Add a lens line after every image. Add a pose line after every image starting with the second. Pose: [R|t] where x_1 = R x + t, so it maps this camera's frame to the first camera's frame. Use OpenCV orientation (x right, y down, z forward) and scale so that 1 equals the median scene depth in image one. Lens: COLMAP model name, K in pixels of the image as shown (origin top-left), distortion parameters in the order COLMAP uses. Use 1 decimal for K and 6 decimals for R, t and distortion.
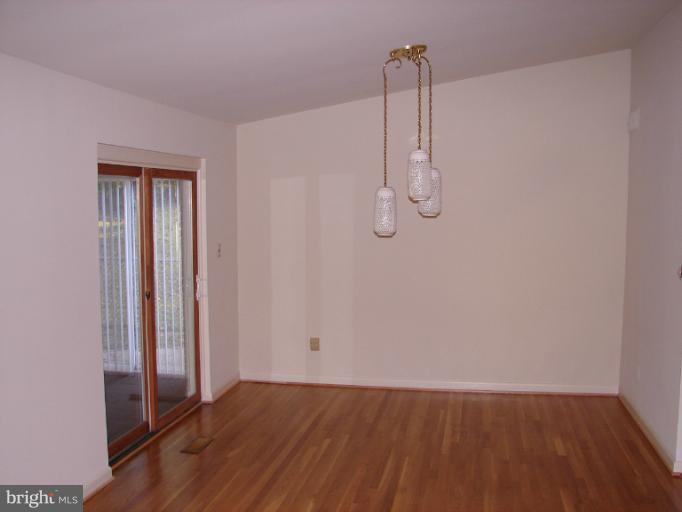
lens RADIAL K [[762.1, 0, 341.0], [0, 762.1, 256.0], [0, 0, 1]] dist [-0.218677, 0.308116]
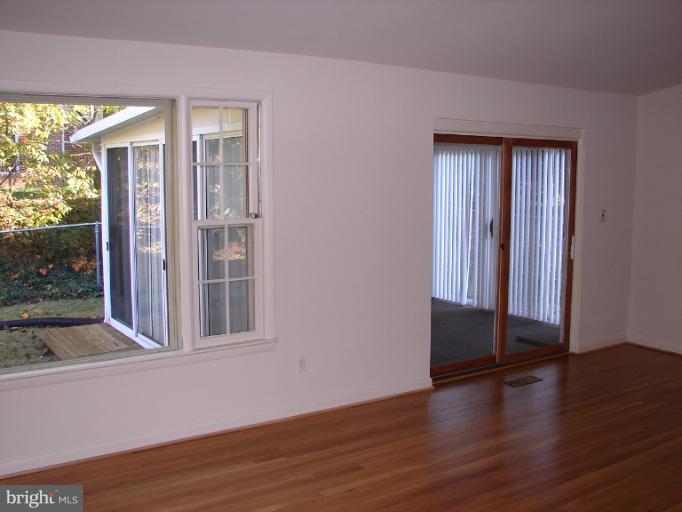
lens RADIAL K [[762.1, 0, 341.0], [0, 762.1, 256.0], [0, 0, 1]] dist [-0.218677, 0.308116]
pose [[0.680044, 0.089273, -0.727716, 0.377197], [-0.064114, 0.995998, 0.062270, 0.008450], [0.730363, 0.004311, 0.683046, 0.011989]]
